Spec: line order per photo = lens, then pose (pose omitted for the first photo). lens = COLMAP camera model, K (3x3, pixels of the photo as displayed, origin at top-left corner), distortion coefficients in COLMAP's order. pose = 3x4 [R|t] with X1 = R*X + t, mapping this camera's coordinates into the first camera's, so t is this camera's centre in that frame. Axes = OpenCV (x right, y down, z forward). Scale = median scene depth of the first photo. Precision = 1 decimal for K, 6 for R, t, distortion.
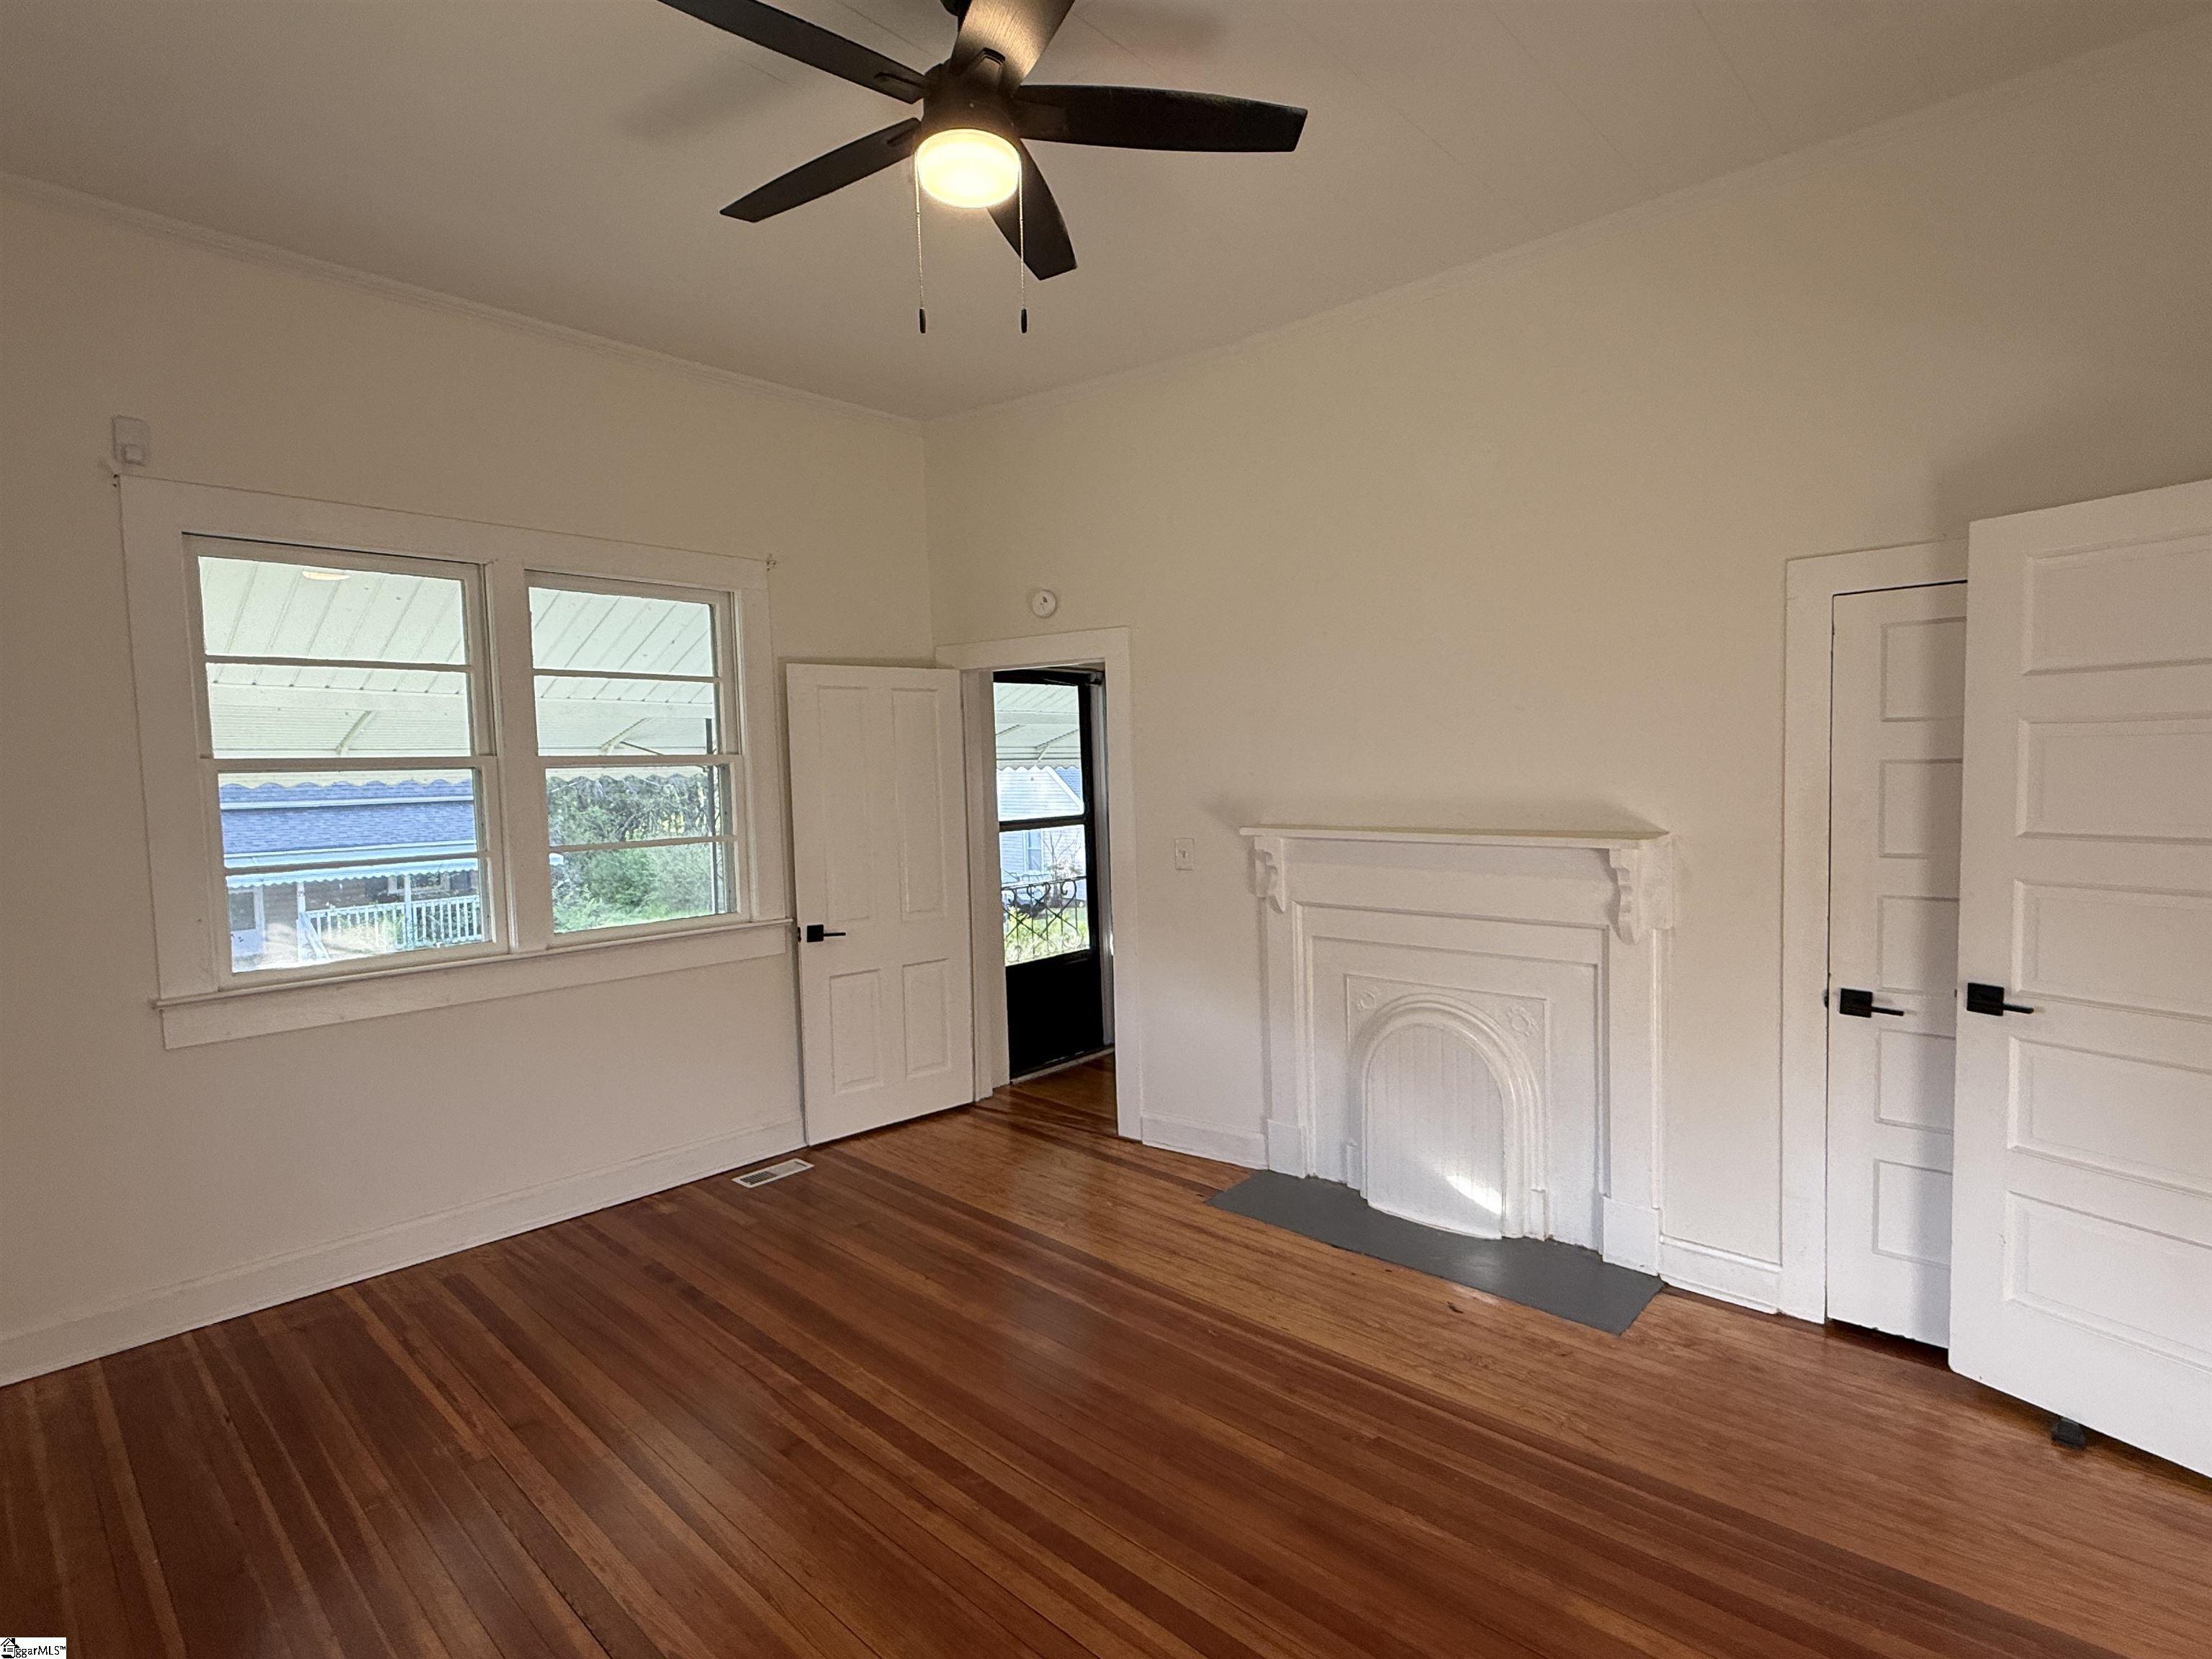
lens RADIAL K [[1083.8, 0, 1101.8], [0, 1083.8, 828.1], [0, 0, 1]] dist [-0.000357, 0.000082]
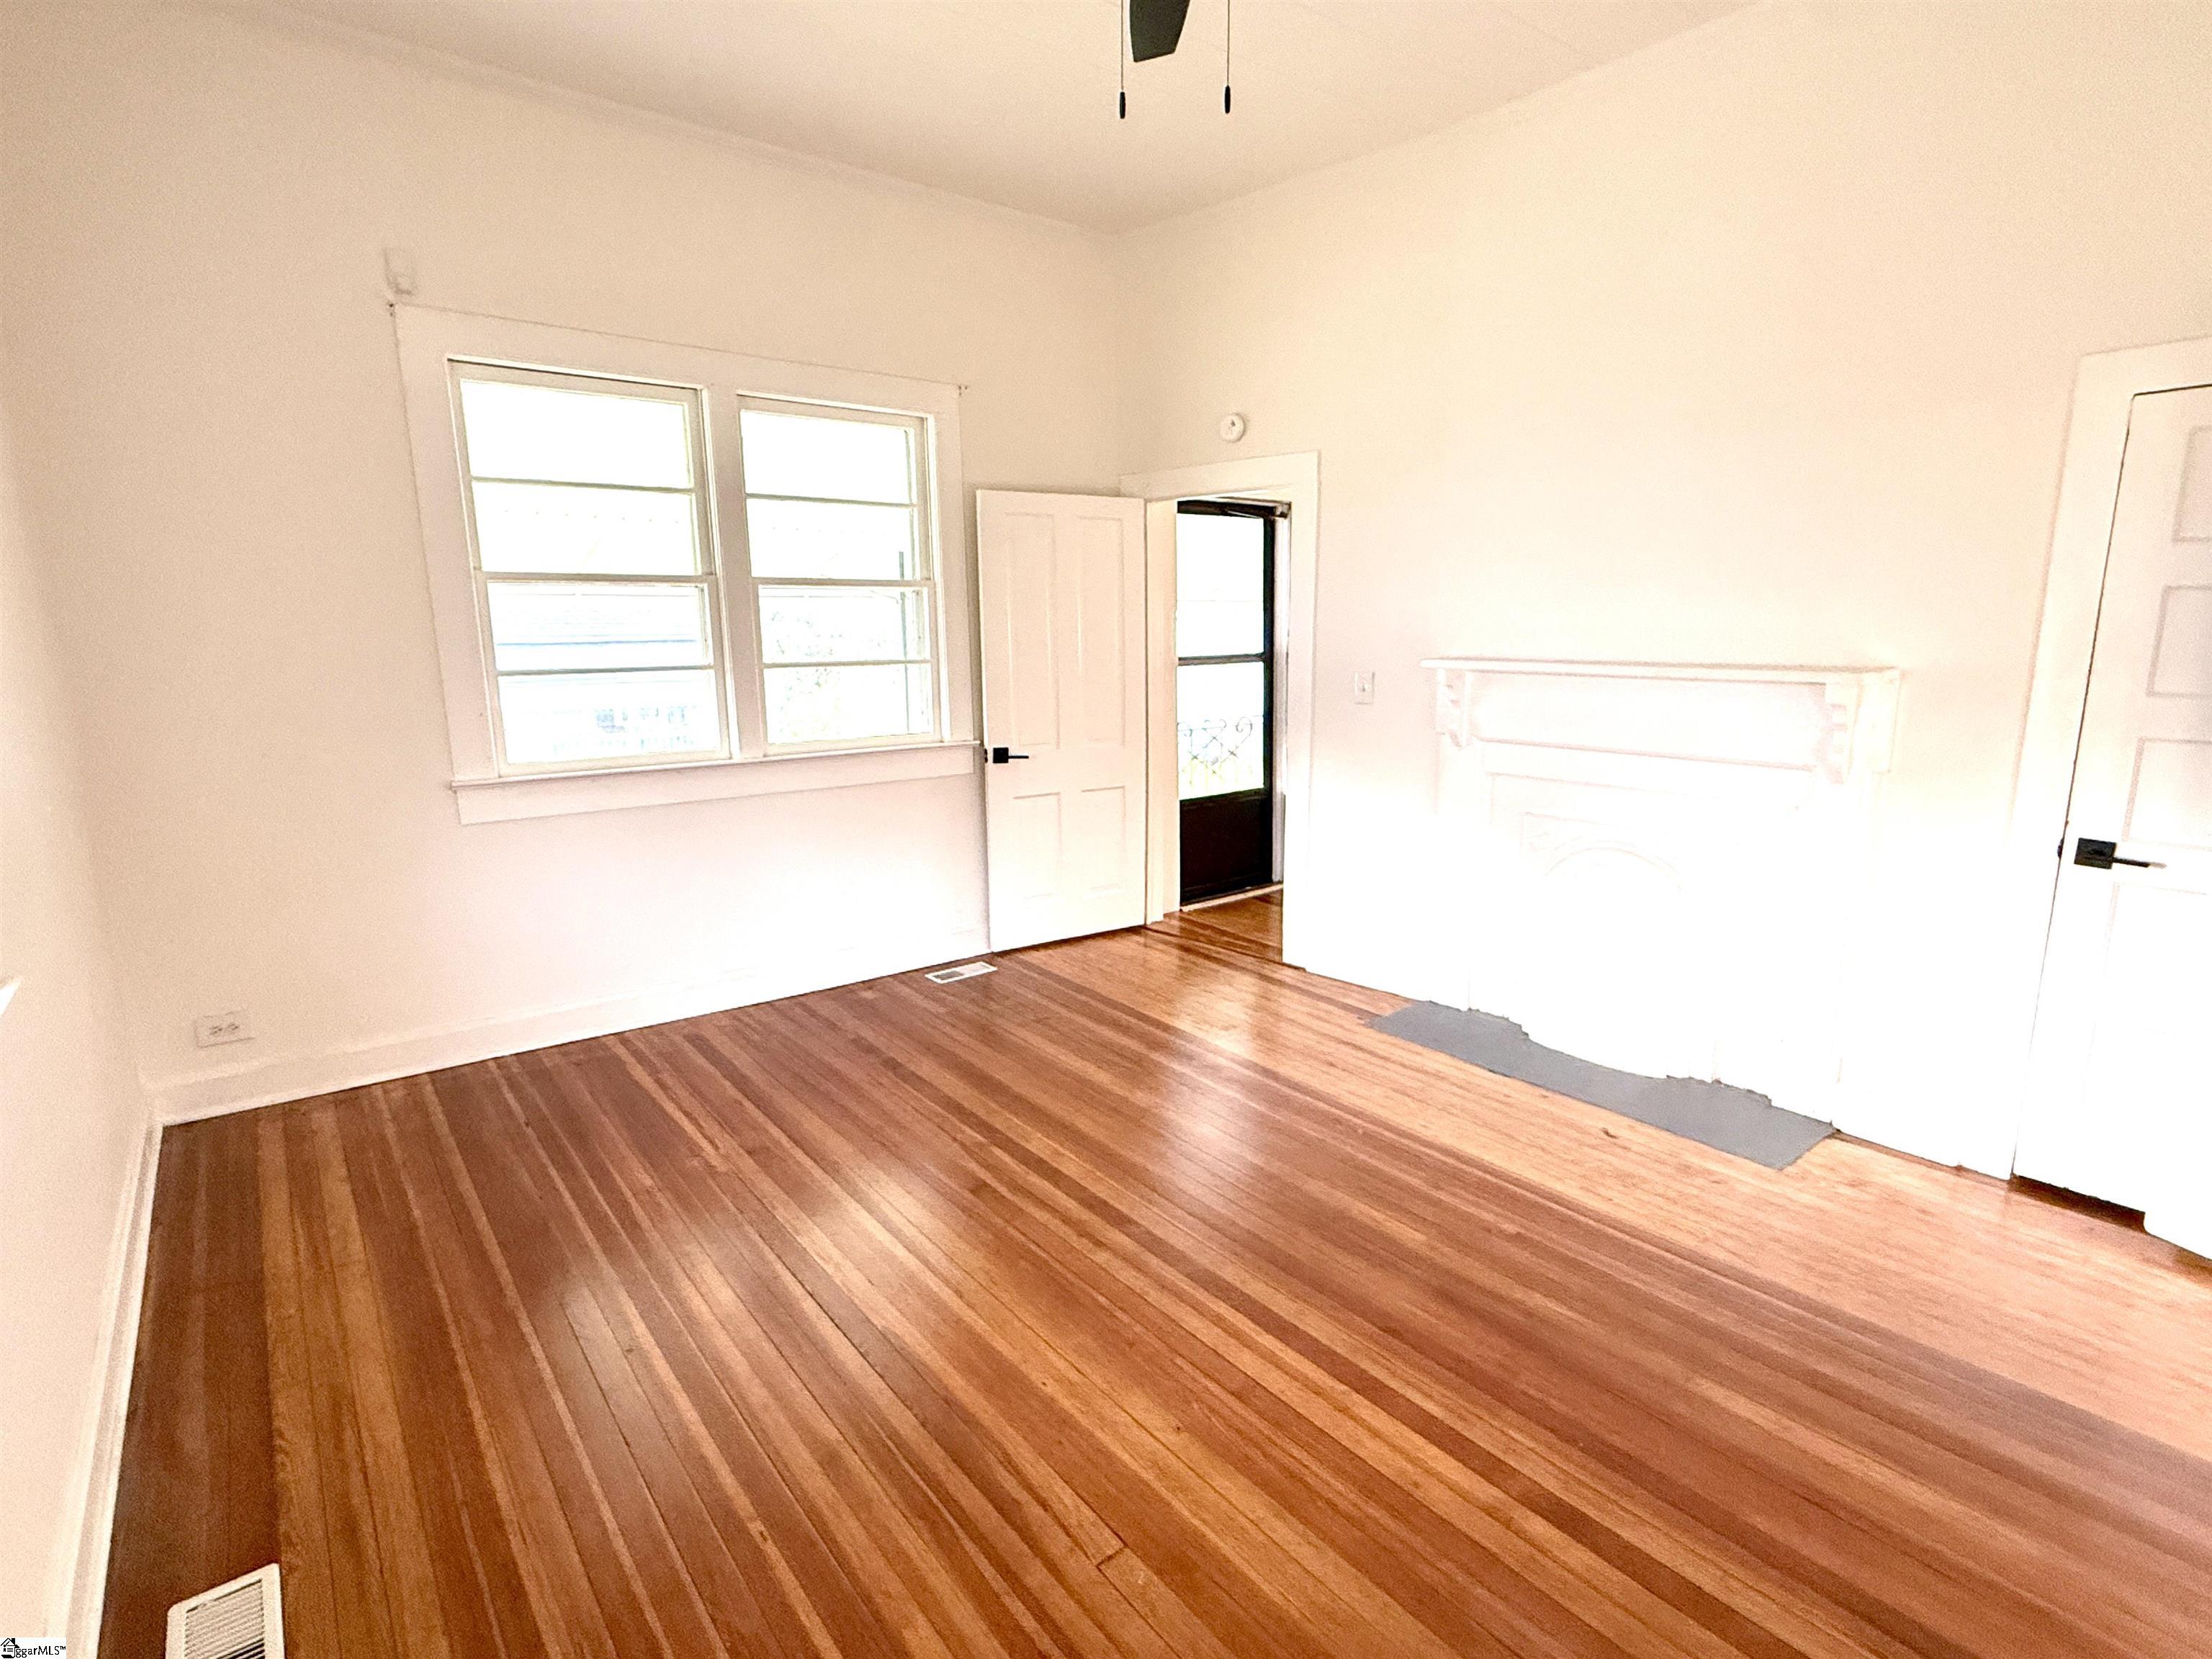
lens RADIAL K [[1084.2, 0, 1107.3], [0, 1084.2, 832.0], [0, 0, 1]] dist [0.000812, -0.000434]
pose [[0.987383, 0.046138, -0.151481, 0.001252], [-0.025108, 0.990126, 0.137914, 0.033073], [0.156349, -0.132370, 0.978792, -0.034632]]
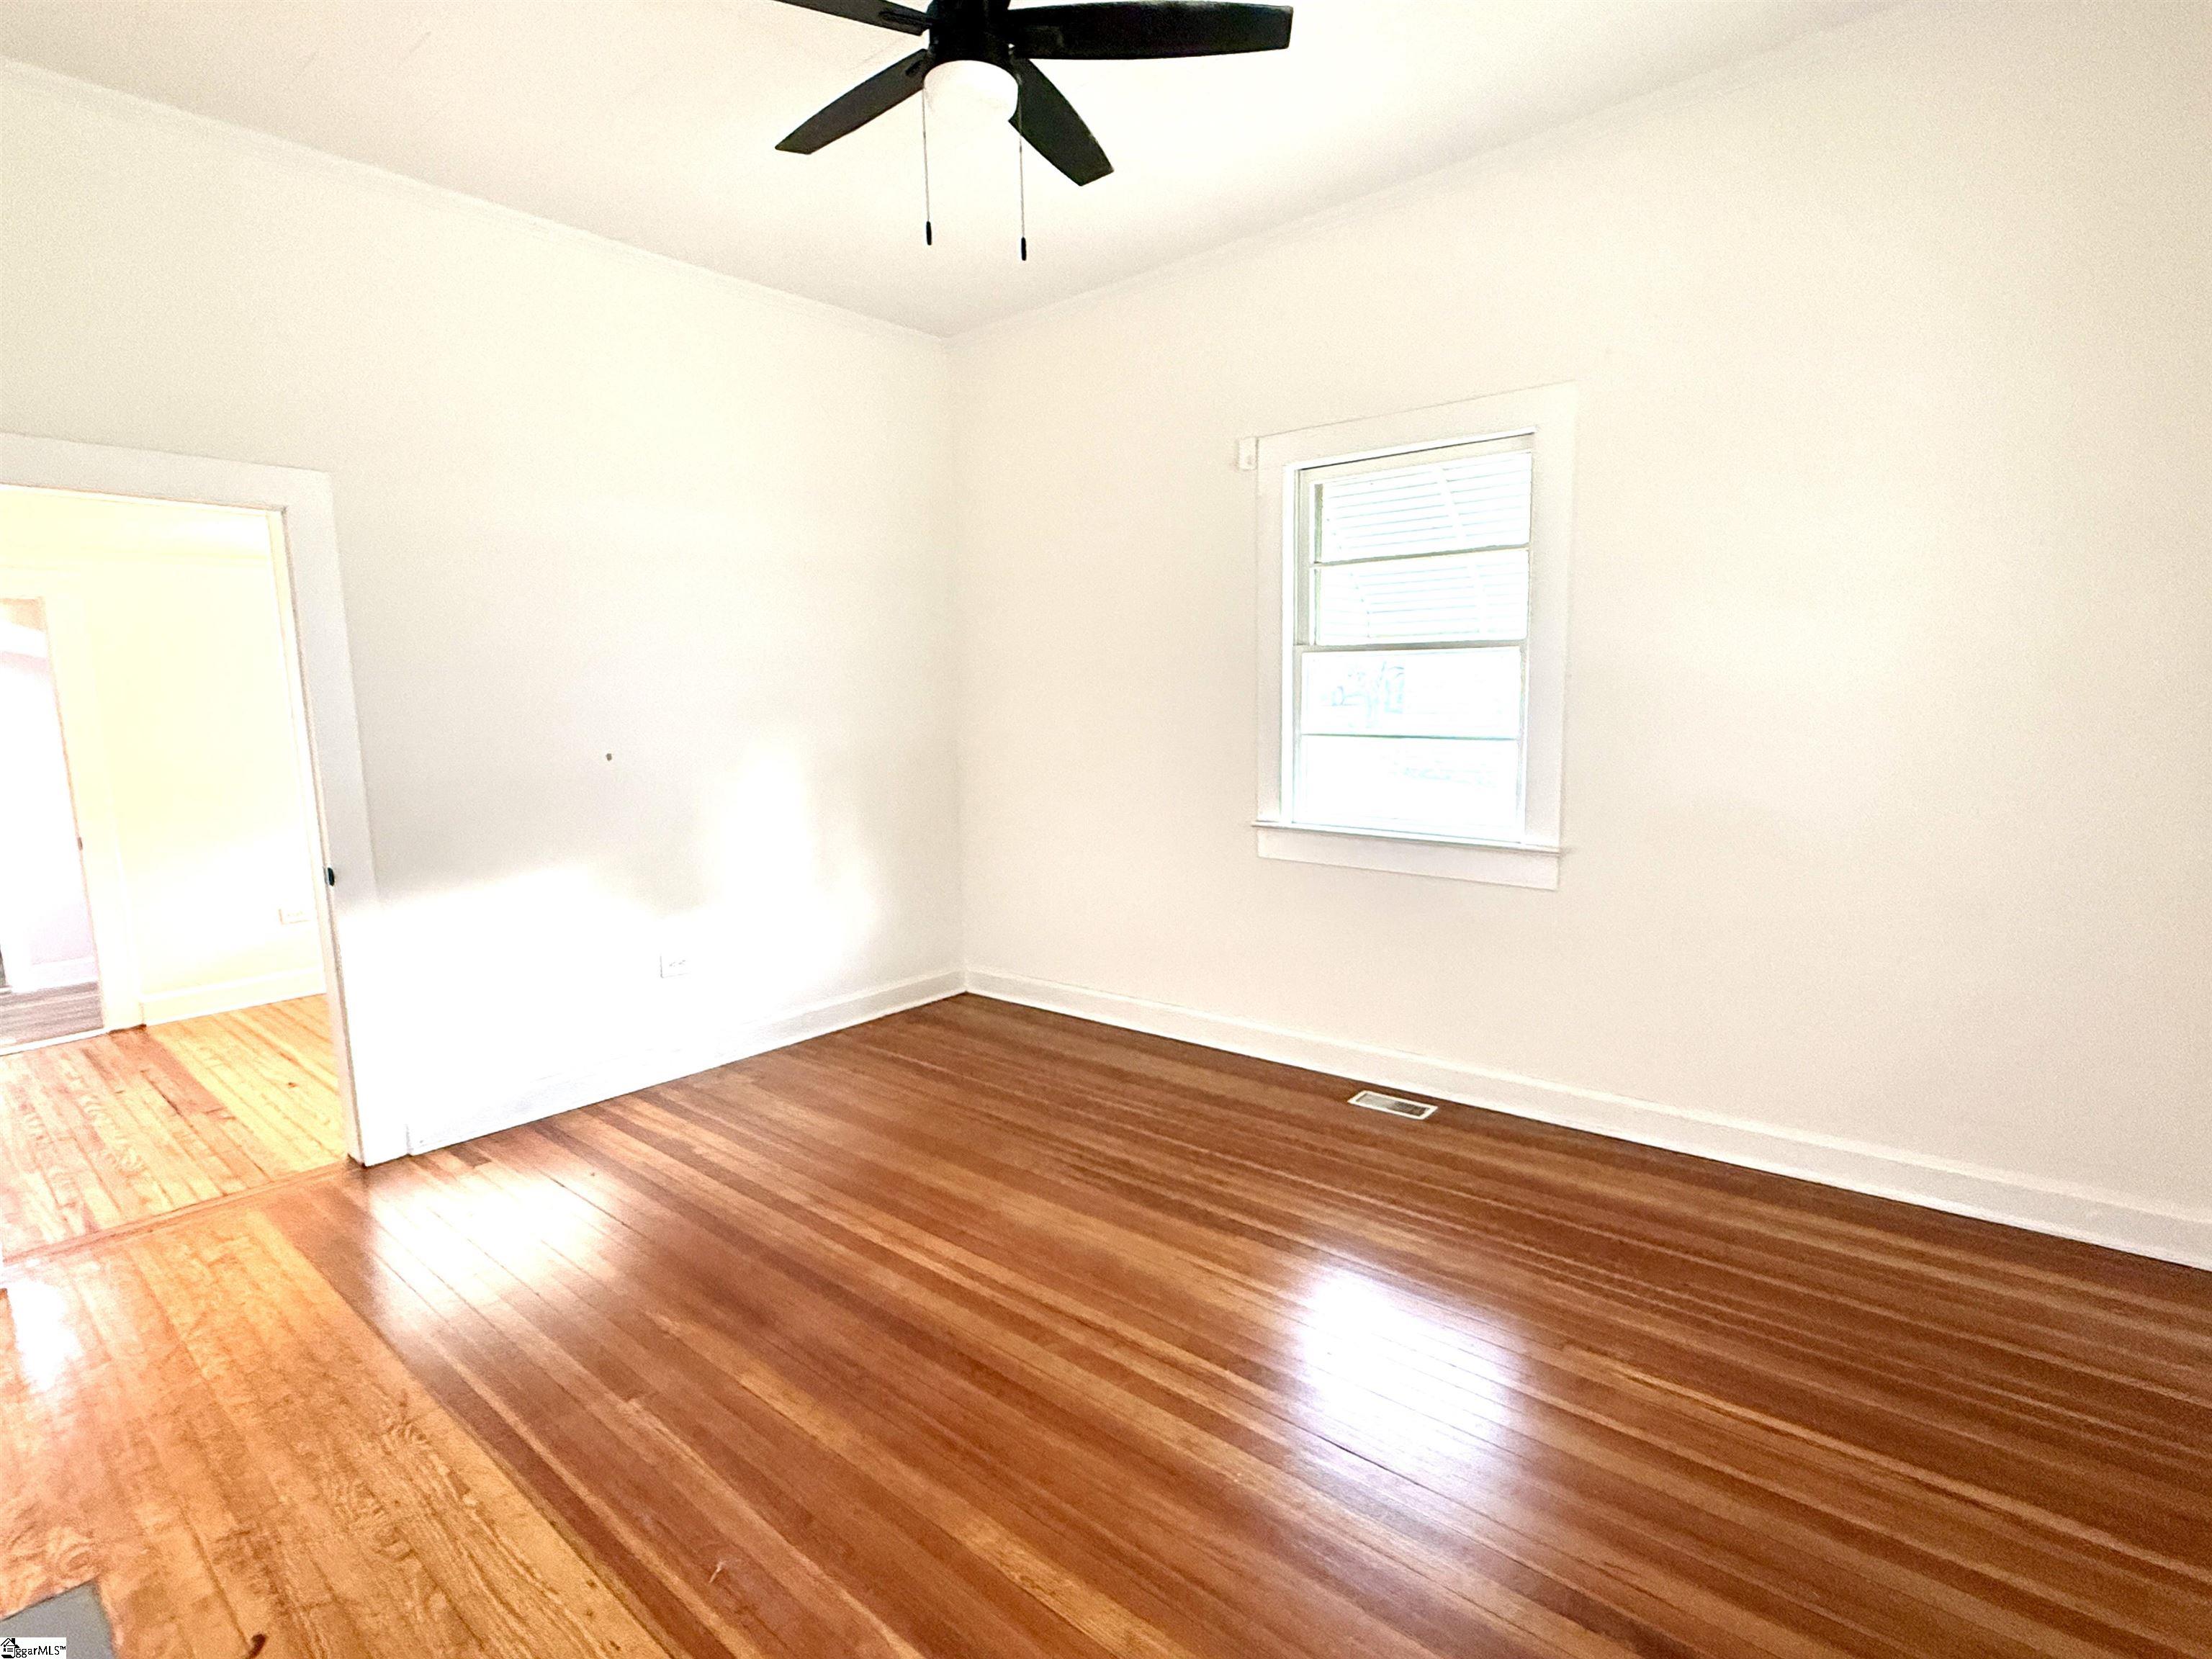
lens RADIAL K [[1084.2, 0, 1107.3], [0, 1084.2, 832.0], [0, 0, 1]] dist [0.000812, -0.000434]
pose [[-0.997812, 0.057004, -0.033499, -0.124464], [0.049617, 0.980439, 0.190465, -0.062111], [0.043701, 0.188386, -0.981122, 1.488642]]
